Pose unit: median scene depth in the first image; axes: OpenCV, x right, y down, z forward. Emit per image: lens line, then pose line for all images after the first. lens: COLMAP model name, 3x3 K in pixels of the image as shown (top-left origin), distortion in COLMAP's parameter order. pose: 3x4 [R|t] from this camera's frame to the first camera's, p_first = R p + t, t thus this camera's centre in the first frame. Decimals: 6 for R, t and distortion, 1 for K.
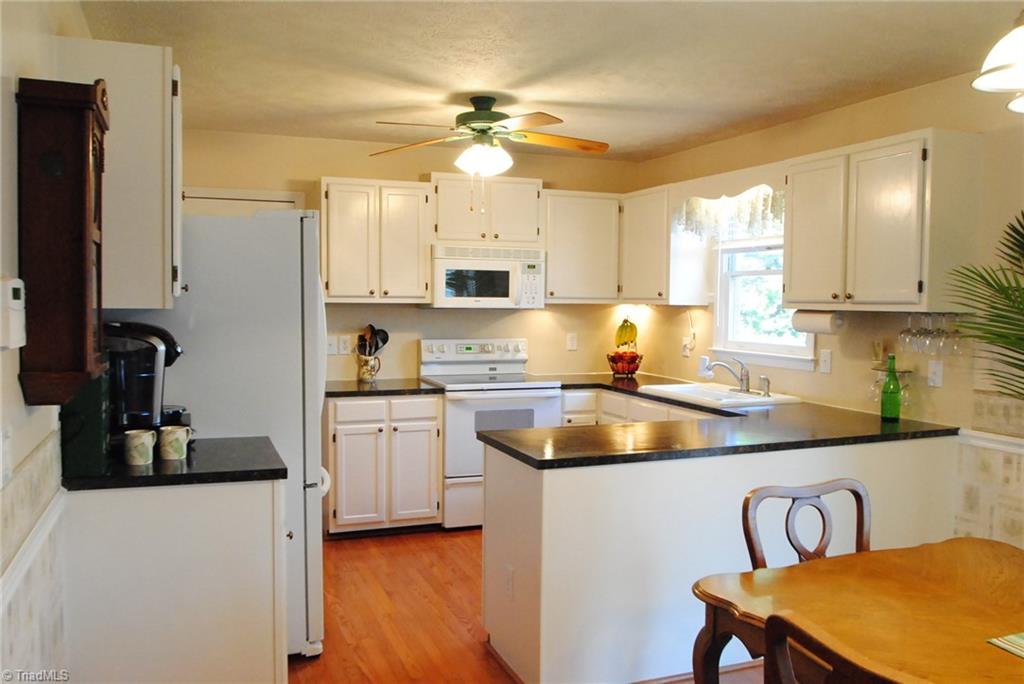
lens RADIAL K [[846.1, 0, 512.0], [0, 846.1, 342.0], [0, 0, 1]] dist [-0.006455, -0.000173]
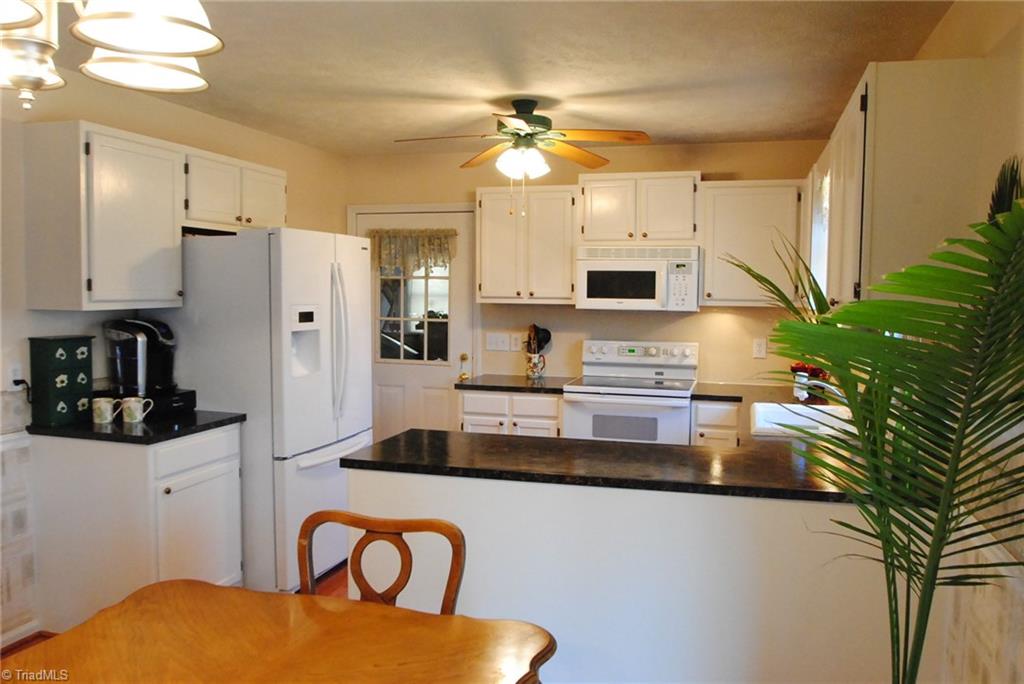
lens RADIAL K [[815.6, 0, 512.0], [0, 815.6, 342.0], [0, 0, 1]] dist [-0.013262, -0.002682]
pose [[0.796476, 0.038070, -0.603471, 0.424688], [-0.033943, 0.999257, 0.018240, -0.015755], [0.603717, 0.005955, 0.797176, 0.174081]]
